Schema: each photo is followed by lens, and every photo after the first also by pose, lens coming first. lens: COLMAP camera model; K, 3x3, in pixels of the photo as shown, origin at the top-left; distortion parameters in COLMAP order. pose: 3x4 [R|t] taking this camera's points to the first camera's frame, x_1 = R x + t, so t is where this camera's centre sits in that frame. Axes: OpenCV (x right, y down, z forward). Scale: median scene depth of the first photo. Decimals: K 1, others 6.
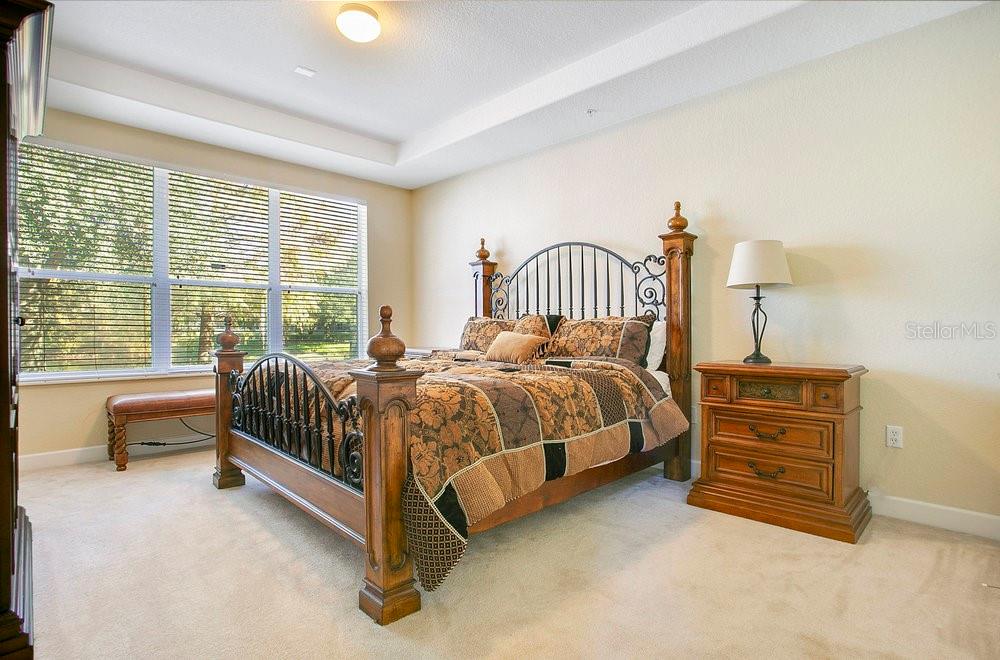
lens RADIAL K [[499.0, 0, 499.8], [0, 499.0, 309.5], [0, 0, 1]] dist [-0.047371, 0.000150]
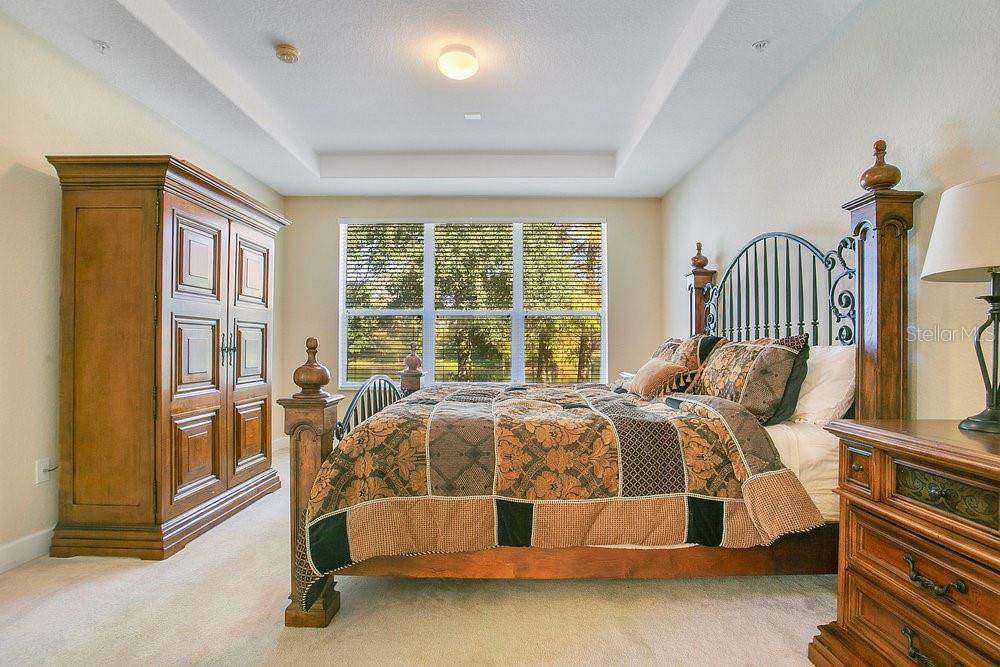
lens RADIAL K [[498.5, 0, 510.7], [0, 498.5, 331.3], [0, 0, 1]] dist [-0.068594, 0.027650]
pose [[0.714404, -0.021820, -0.699393, 0.438560], [0.026800, 0.999634, -0.003812, -0.001946], [0.699220, -0.016020, 0.714727, 0.281255]]
